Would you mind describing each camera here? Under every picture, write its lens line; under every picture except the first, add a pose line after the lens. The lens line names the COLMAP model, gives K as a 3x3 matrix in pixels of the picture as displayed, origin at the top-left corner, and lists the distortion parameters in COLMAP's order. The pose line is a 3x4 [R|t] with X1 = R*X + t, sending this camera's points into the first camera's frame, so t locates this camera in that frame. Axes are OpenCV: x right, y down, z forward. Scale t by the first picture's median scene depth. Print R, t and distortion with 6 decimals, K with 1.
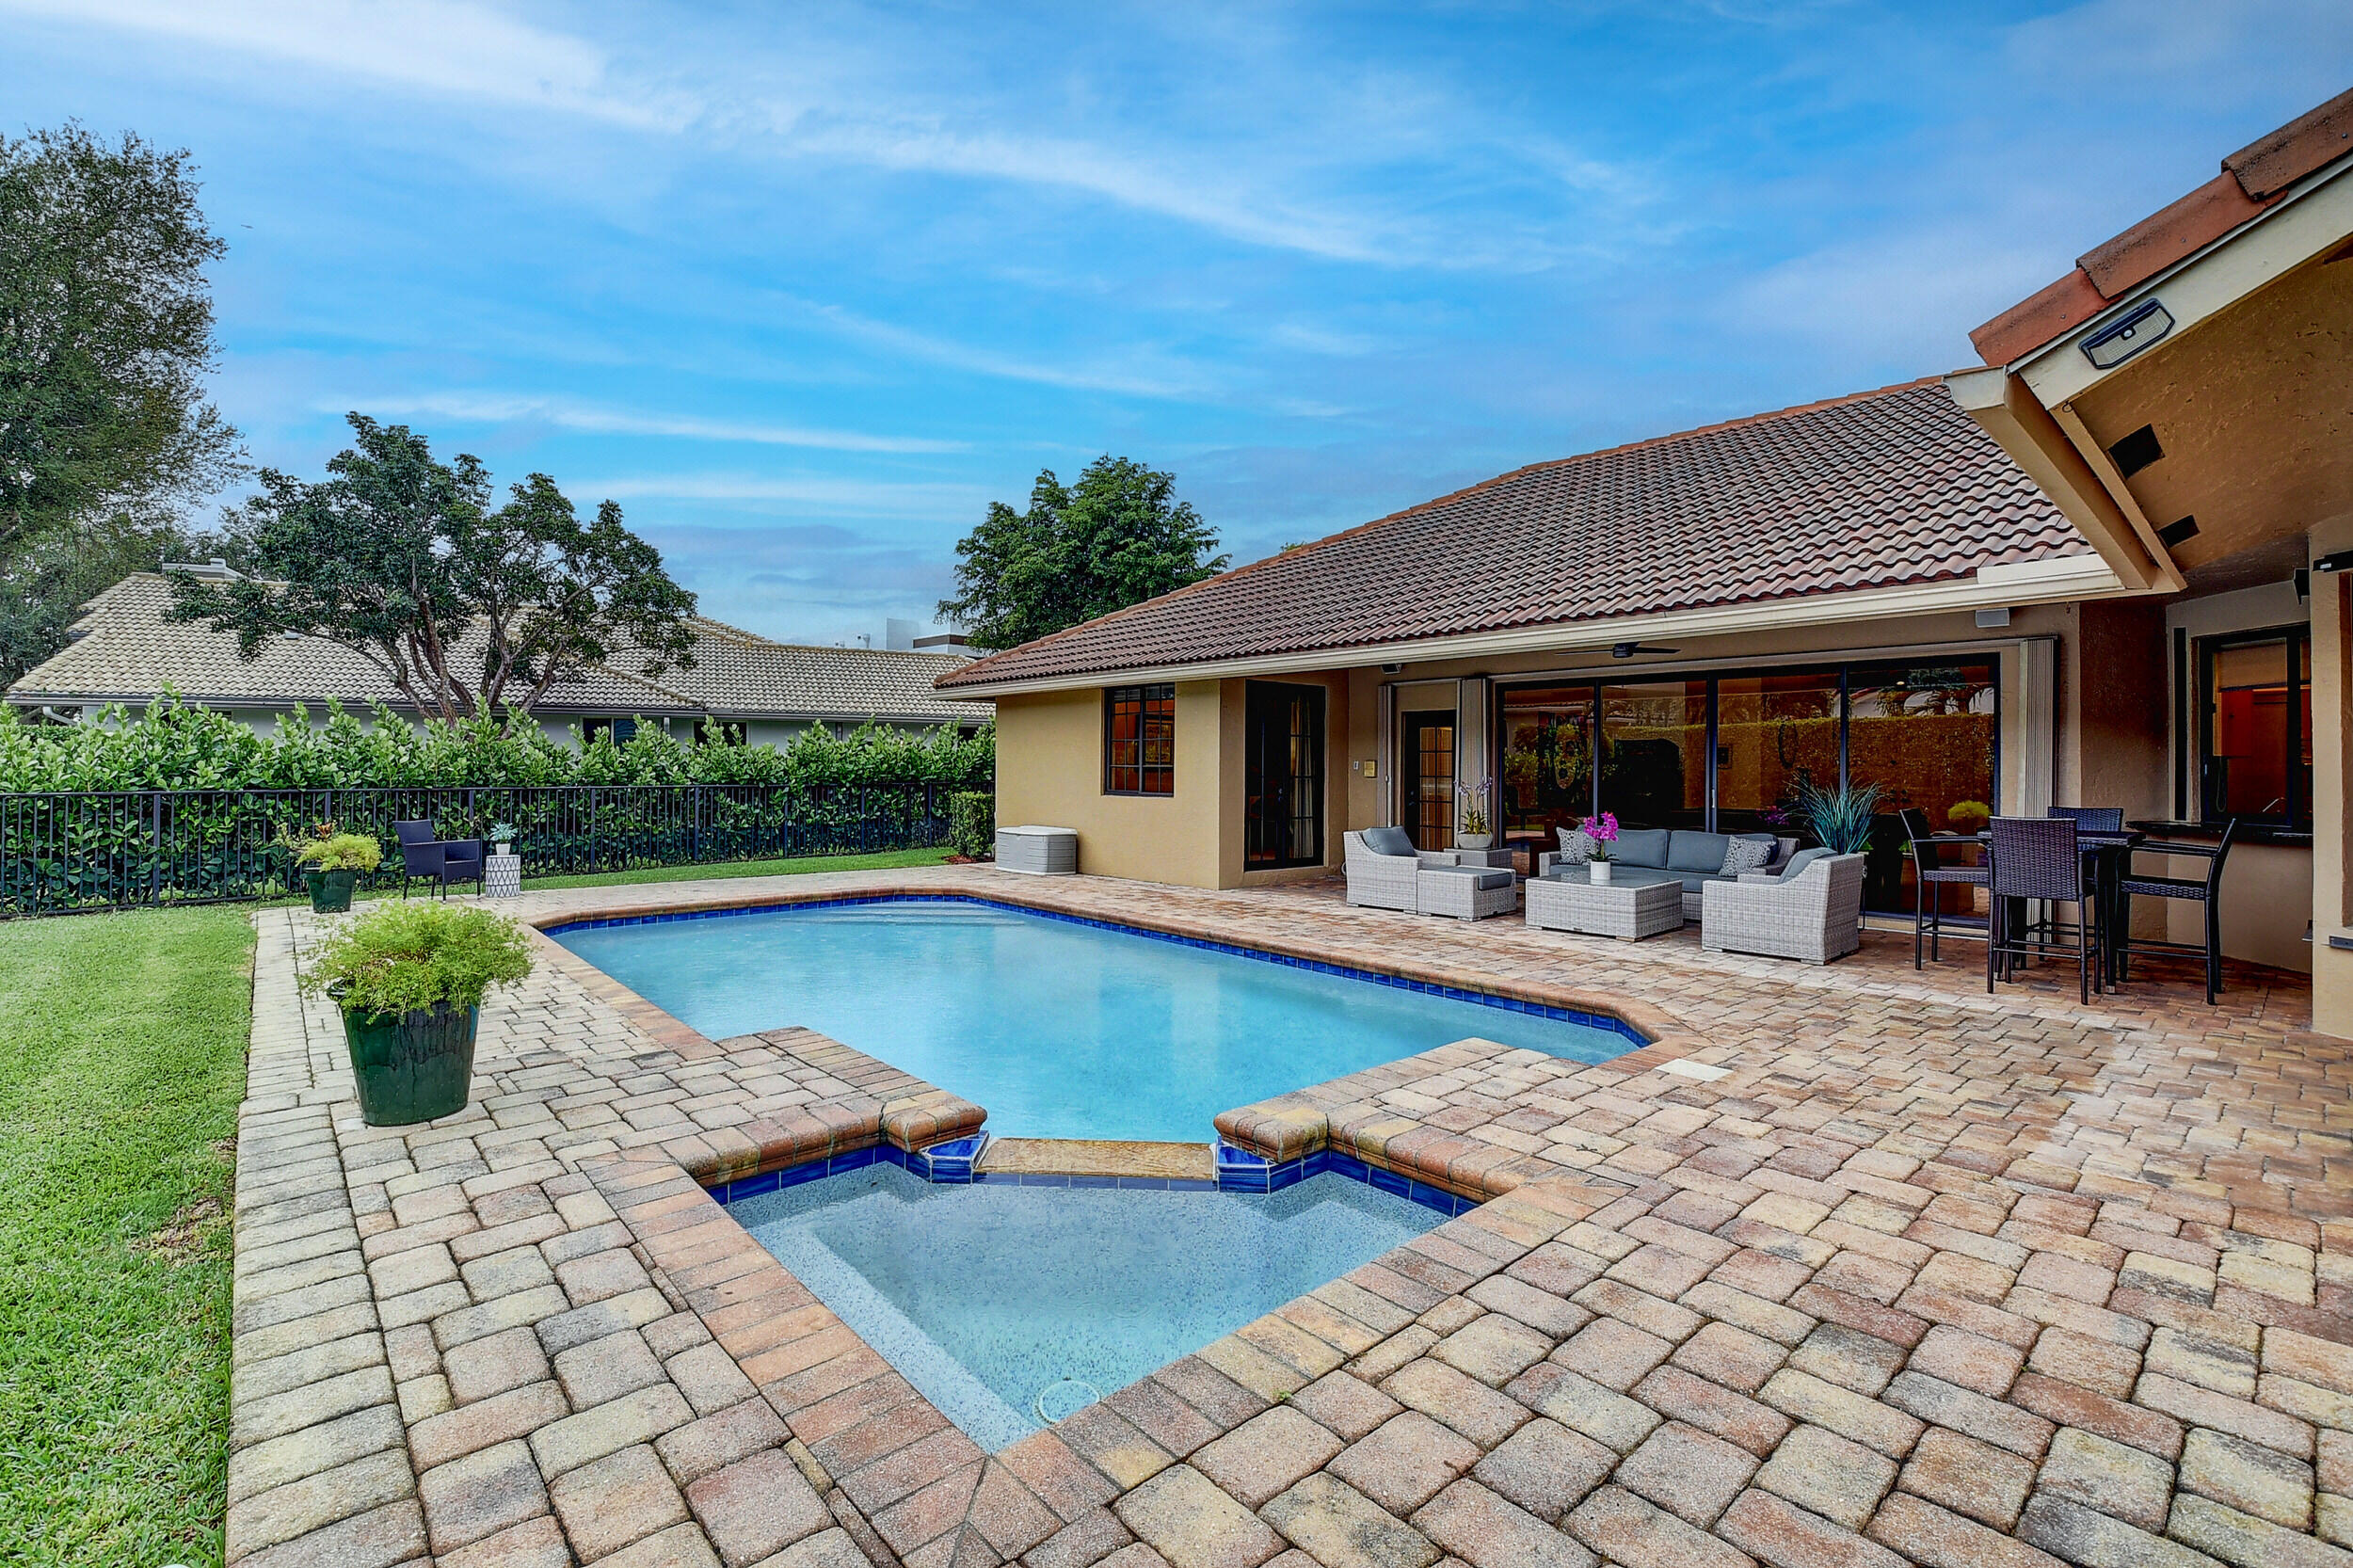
lens RADIAL K [[1039.3, 0, 1176.0], [0, 1039.3, 770.7], [0, 0, 1]] dist [-0.007057, -0.010570]
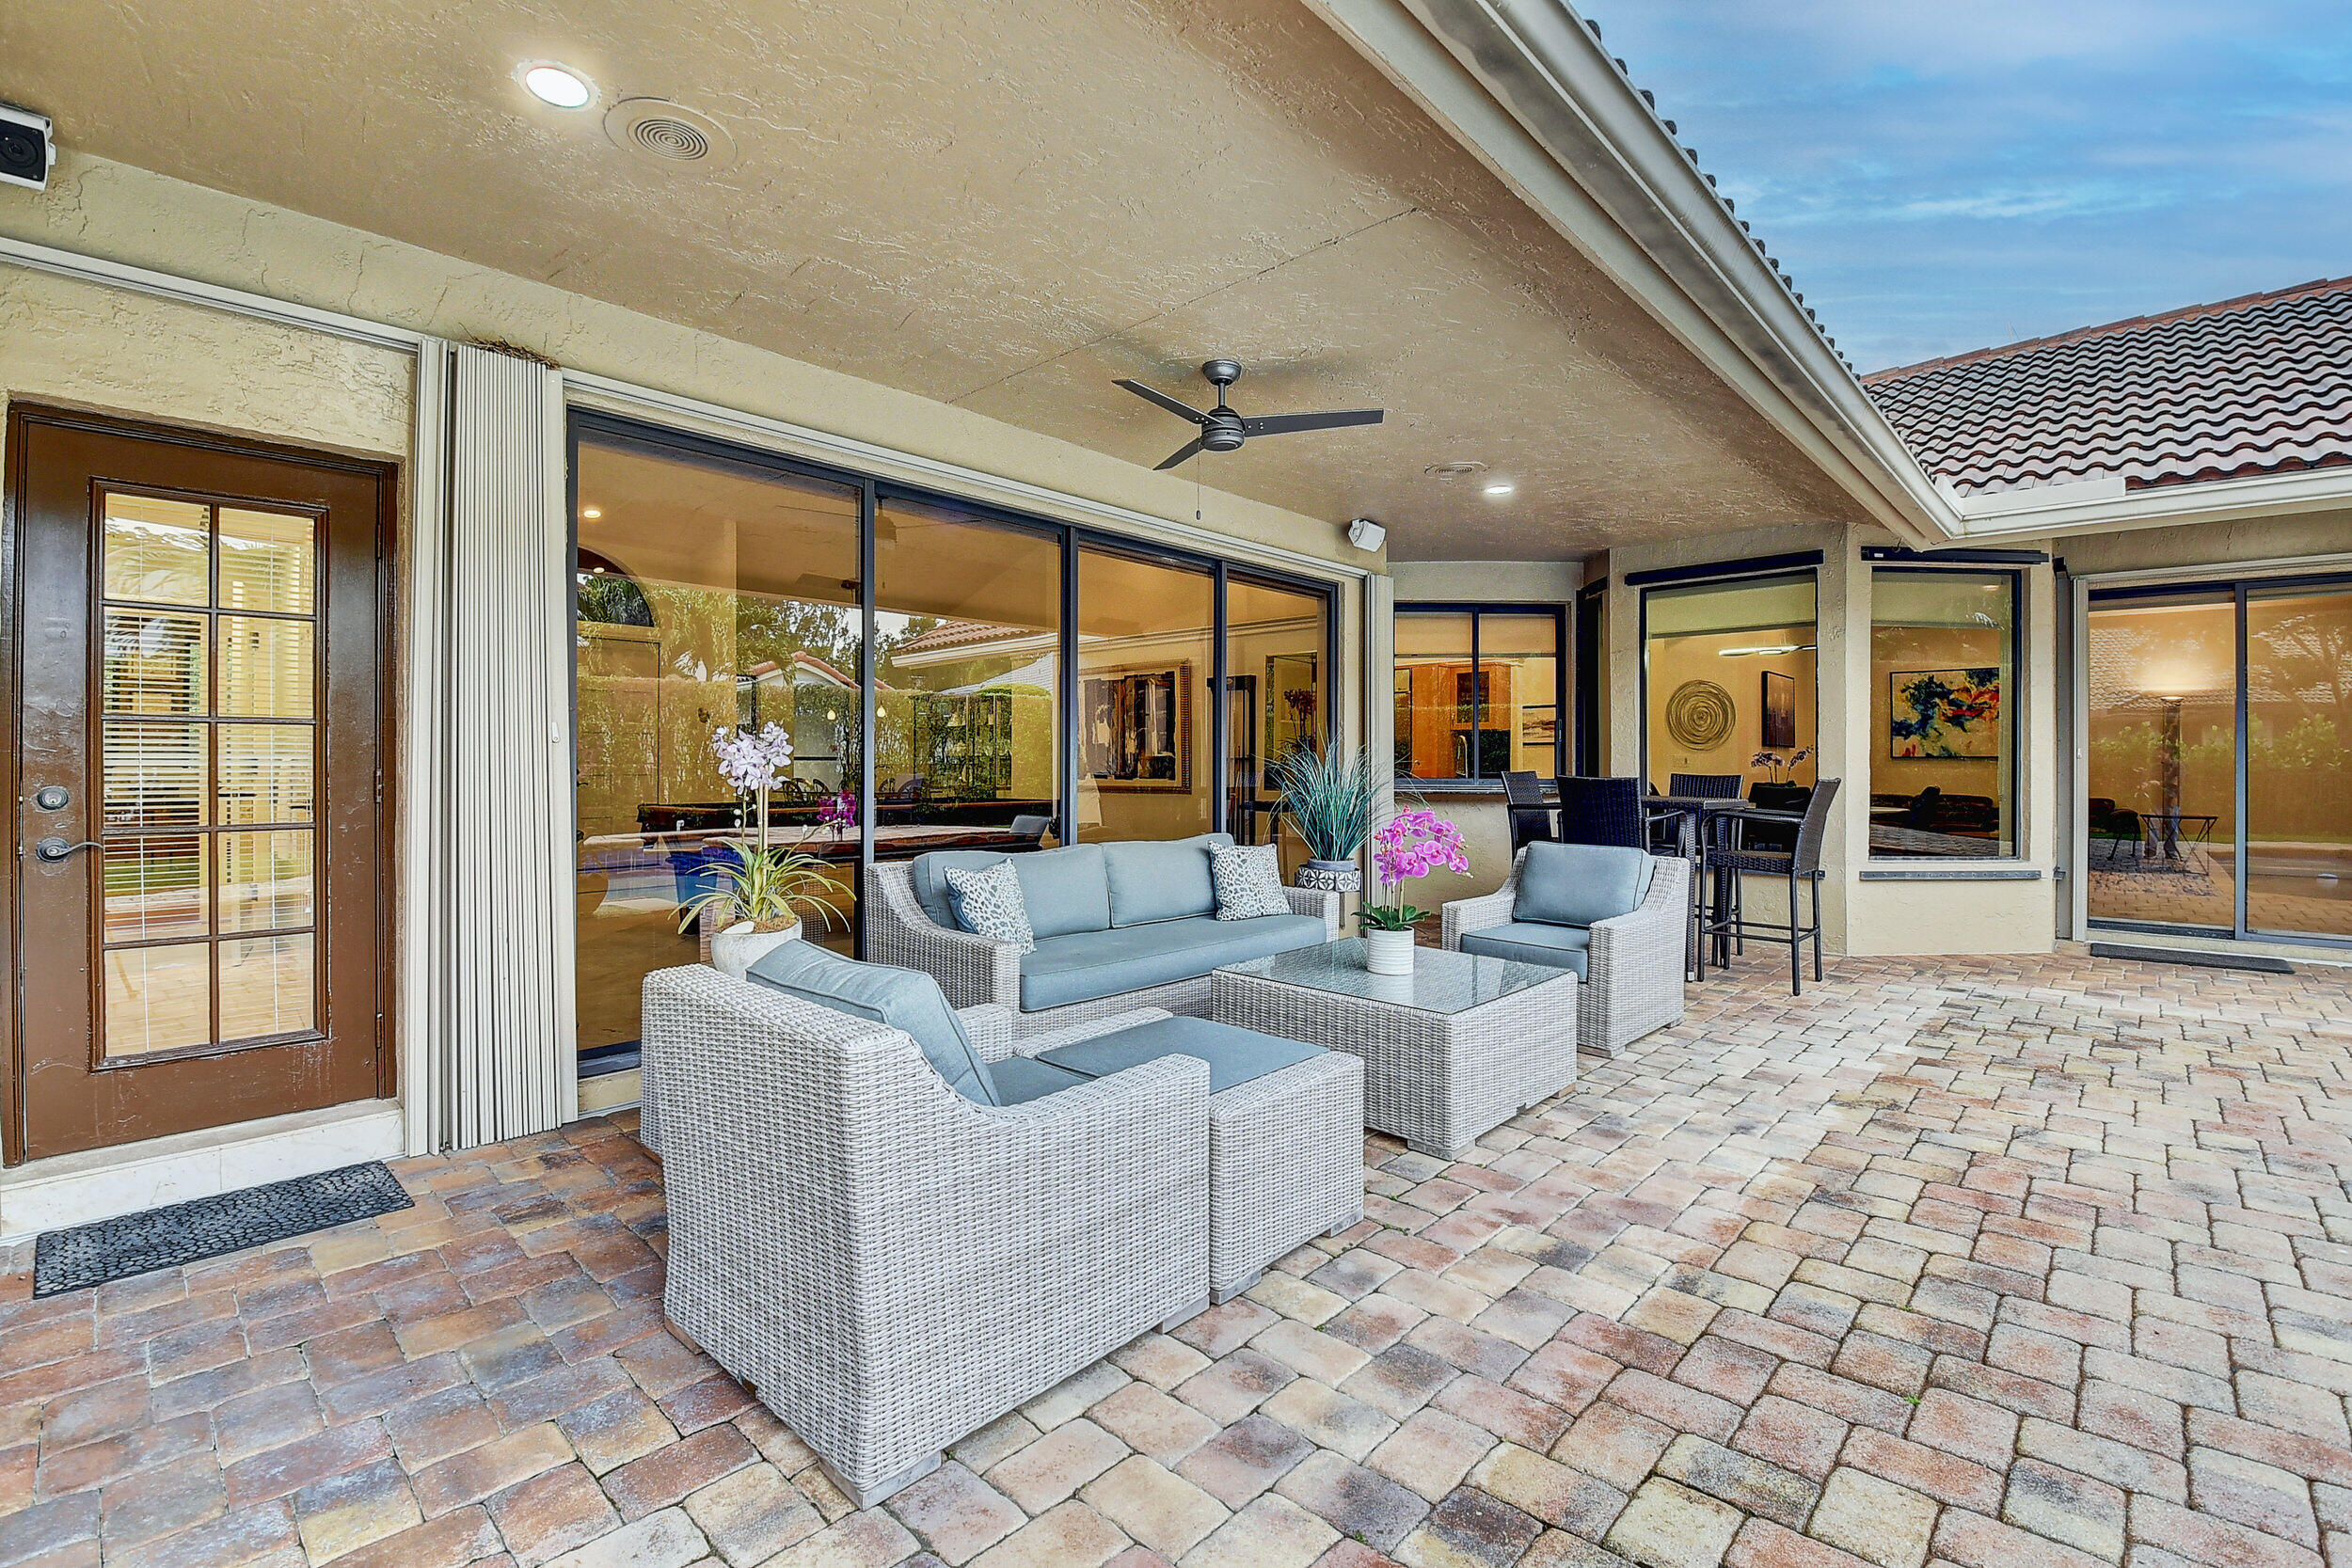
lens RADIAL K [[1038.7, 0, 1173.2], [0, 1038.7, 751.5], [0, 0, 1]] dist [-0.007057, -0.010570]
pose [[-0.103250, 0.007626, 0.994626, 0.011190], [0.000810, 0.999971, -0.007583, 0.015031], [-0.994655, 0.000023, -0.103253, 0.855877]]
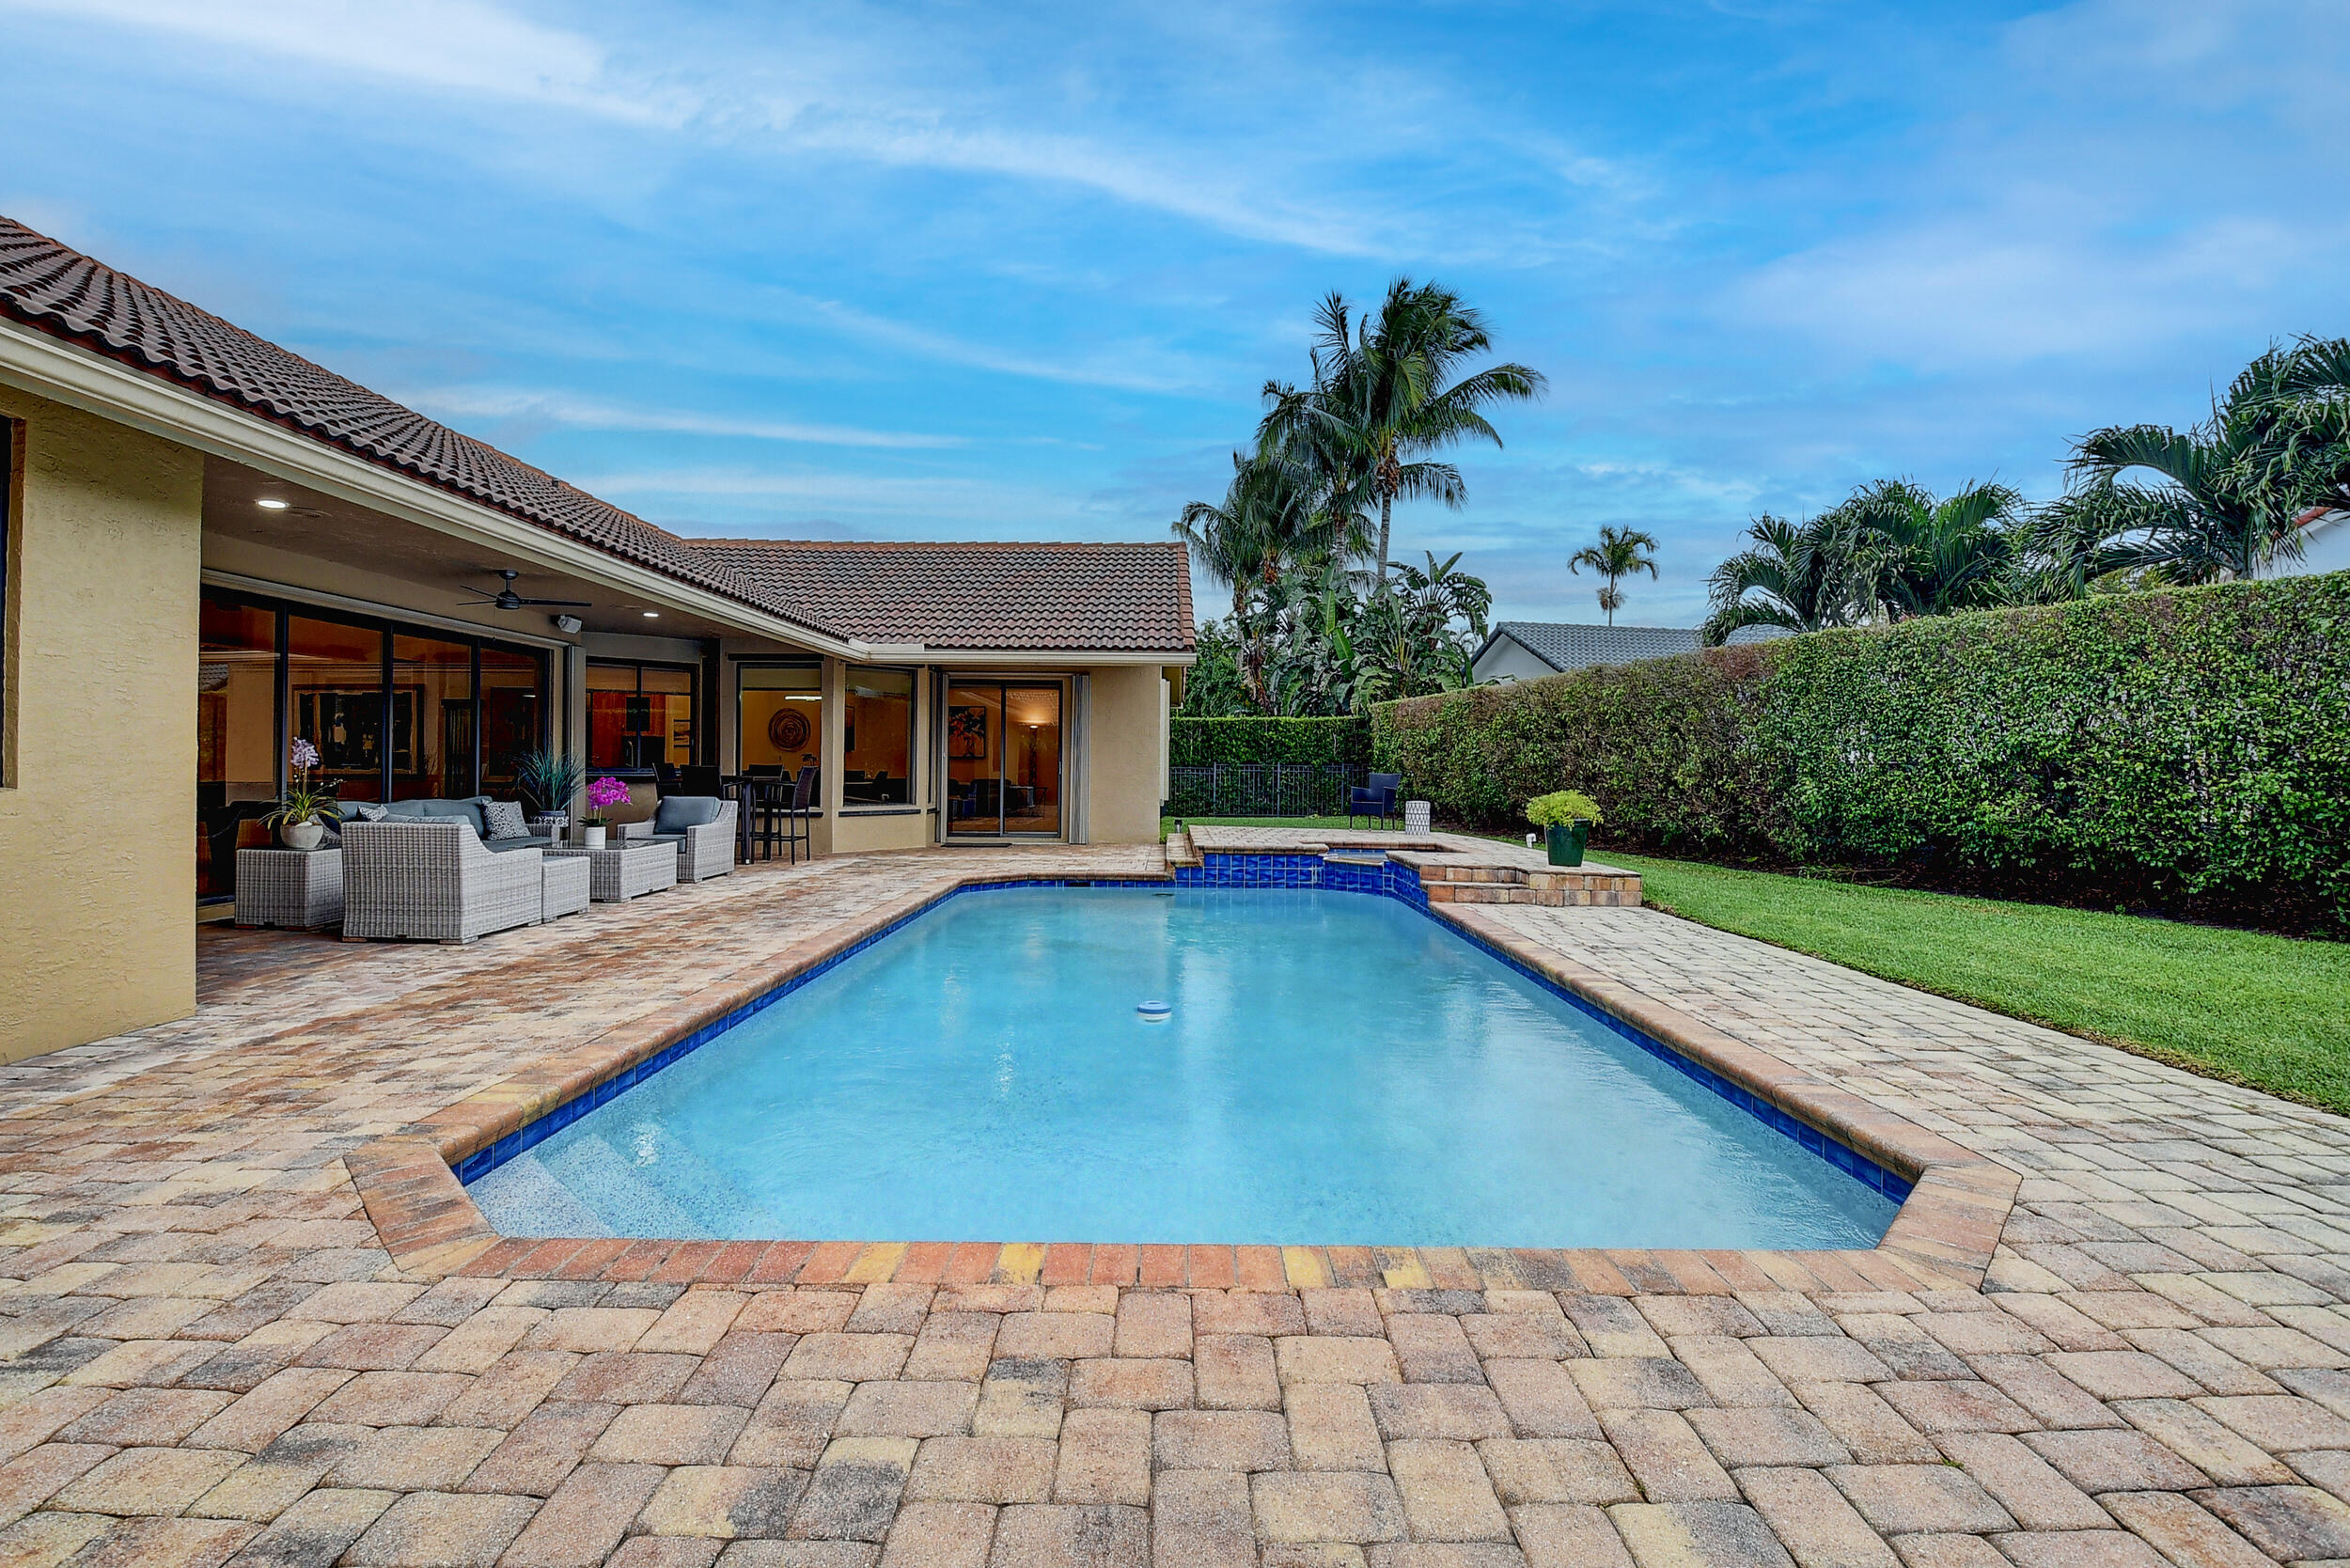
lens RADIAL K [[1038.0, 0, 1184.9], [0, 1038.0, 763.3], [0, 0, 1]] dist [-0.007057, -0.010570]
pose [[-0.760041, -0.008223, 0.649823, -0.497010], [-0.006183, 0.999966, 0.005422, 0.013318], [-0.649846, 0.000103, -0.760066, 1.050713]]
